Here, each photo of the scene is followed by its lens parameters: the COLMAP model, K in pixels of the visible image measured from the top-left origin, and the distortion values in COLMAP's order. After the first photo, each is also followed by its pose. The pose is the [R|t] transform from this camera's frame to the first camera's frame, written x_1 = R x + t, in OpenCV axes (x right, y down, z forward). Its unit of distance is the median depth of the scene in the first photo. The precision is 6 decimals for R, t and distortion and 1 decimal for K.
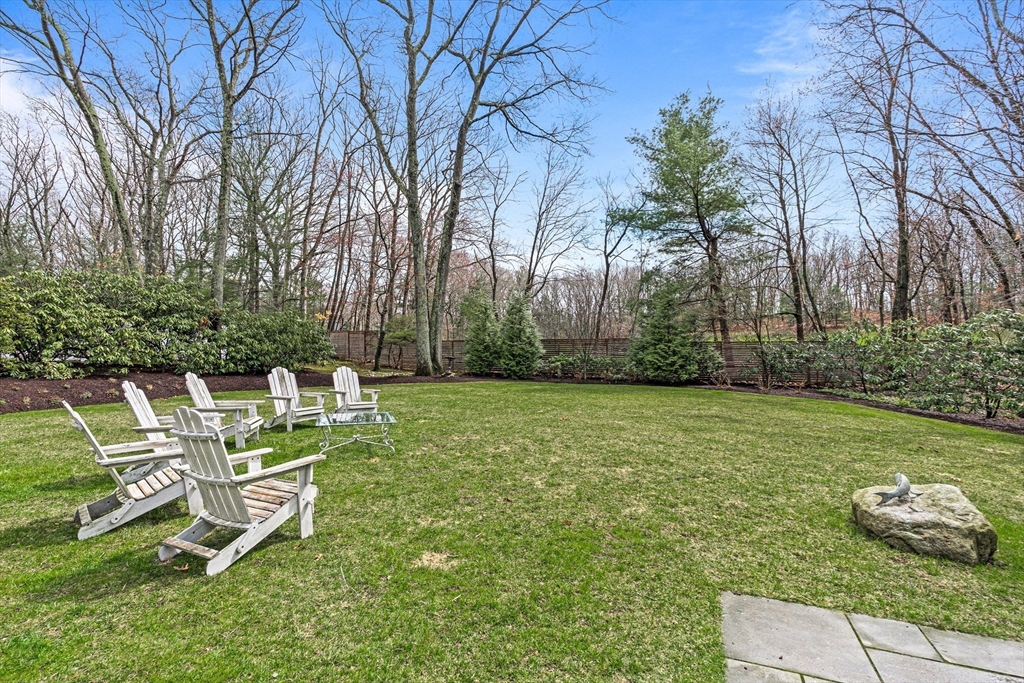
lens RADIAL K [[455.2, 0, 512.0], [0, 455.2, 341.5], [0, 0, 1]] dist [-0.001975, -0.000696]
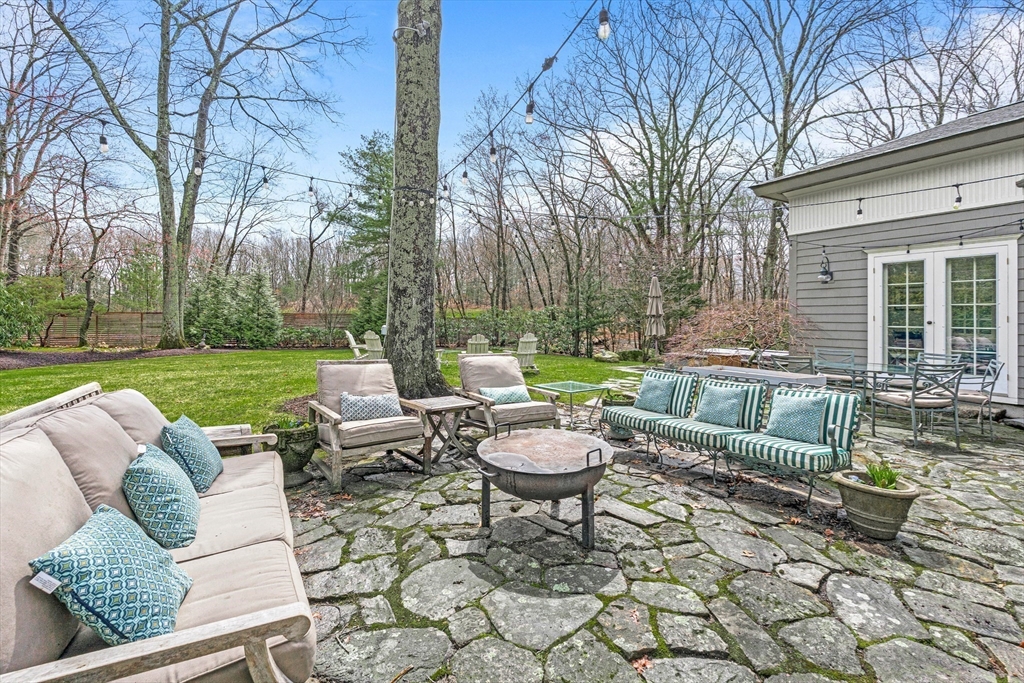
lens RADIAL K [[456.0, 0, 513.4], [0, 456.0, 316.2], [0, 0, 1]] dist [-0.001022, -0.000184]
pose [[0.621286, 0.011449, 0.783500, -0.466199], [-0.013143, 0.999905, -0.004189, -0.000447], [-0.783474, -0.007695, 0.621377, -0.153200]]
